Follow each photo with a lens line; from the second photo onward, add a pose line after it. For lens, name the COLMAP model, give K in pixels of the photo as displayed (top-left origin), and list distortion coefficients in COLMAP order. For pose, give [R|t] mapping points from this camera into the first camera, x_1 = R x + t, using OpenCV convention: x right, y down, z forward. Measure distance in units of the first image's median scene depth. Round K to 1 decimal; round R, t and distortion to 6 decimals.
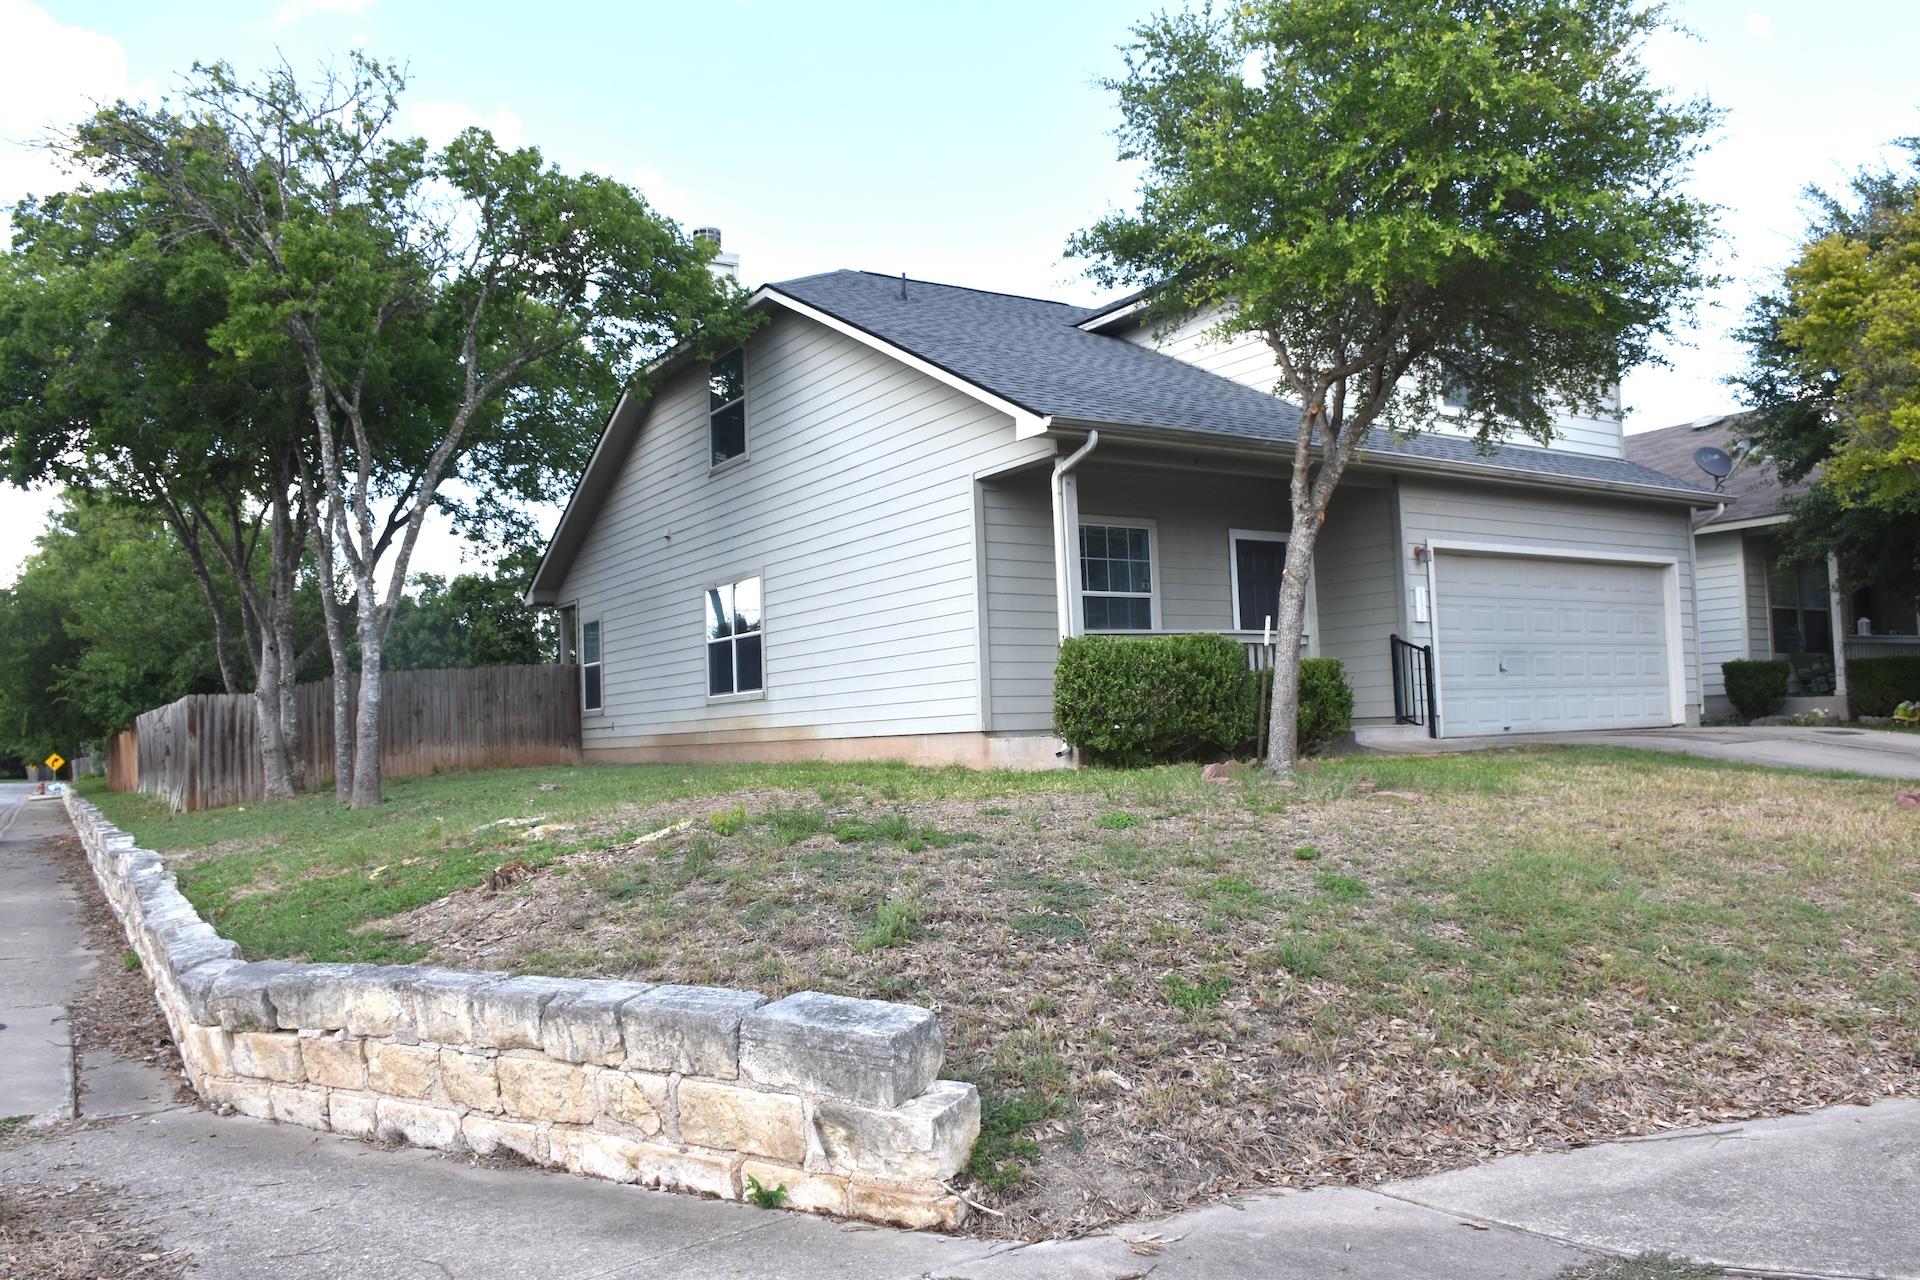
lens RADIAL K [[1480.1, 0, 960.0], [0, 1480.1, 640.0], [0, 0, 1]] dist [-0.056128, -0.000519]
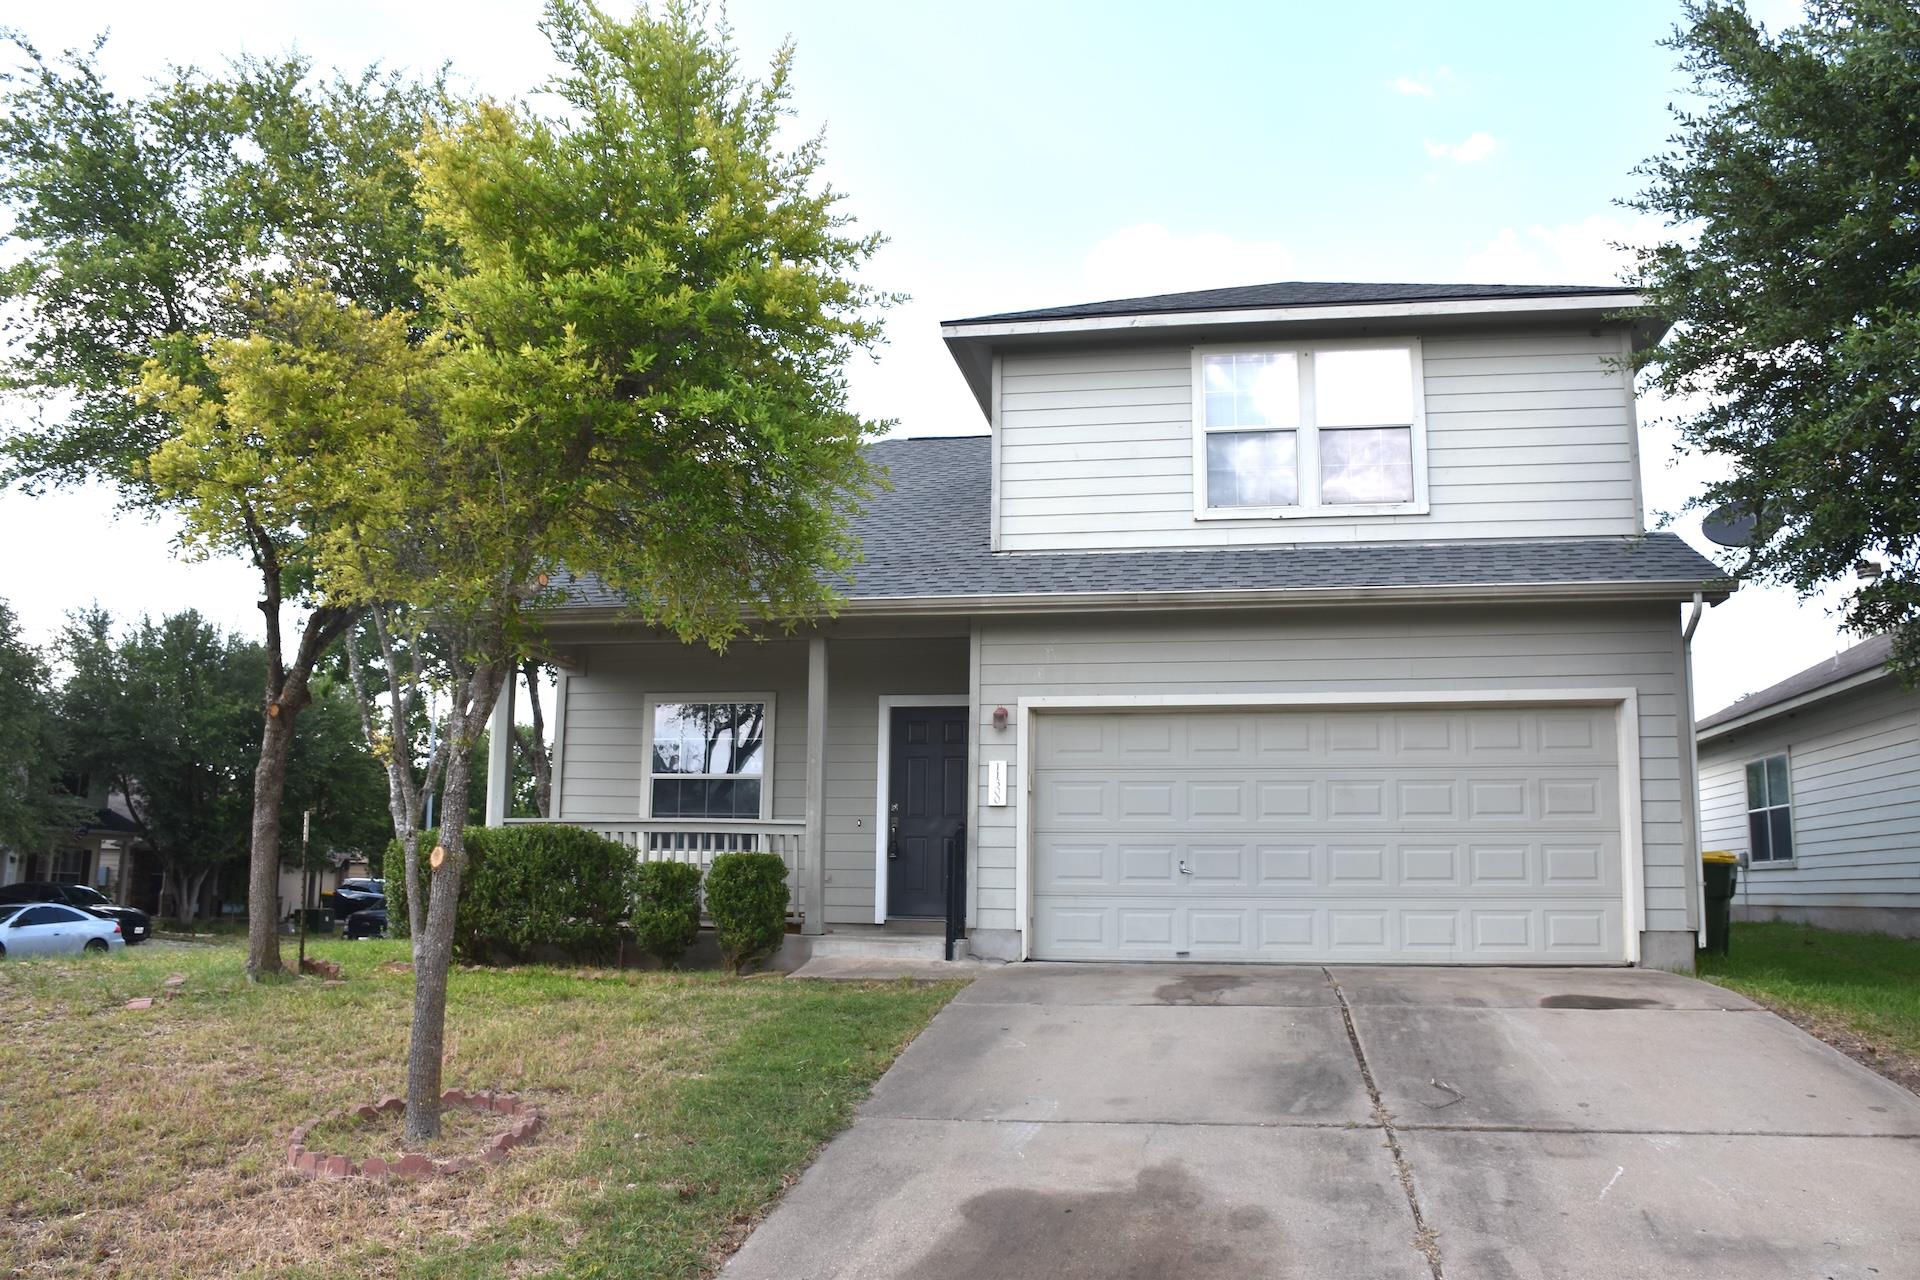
lens RADIAL K [[1501.4, 0, 960.0], [0, 1501.4, 640.0], [0, 0, 1]] dist [-0.091905, 0.001481]
pose [[0.727840, -0.075156, -0.681616, 0.807284], [0.009005, 0.994938, -0.100087, -0.019728], [0.685687, 0.066709, 0.724833, 0.401278]]
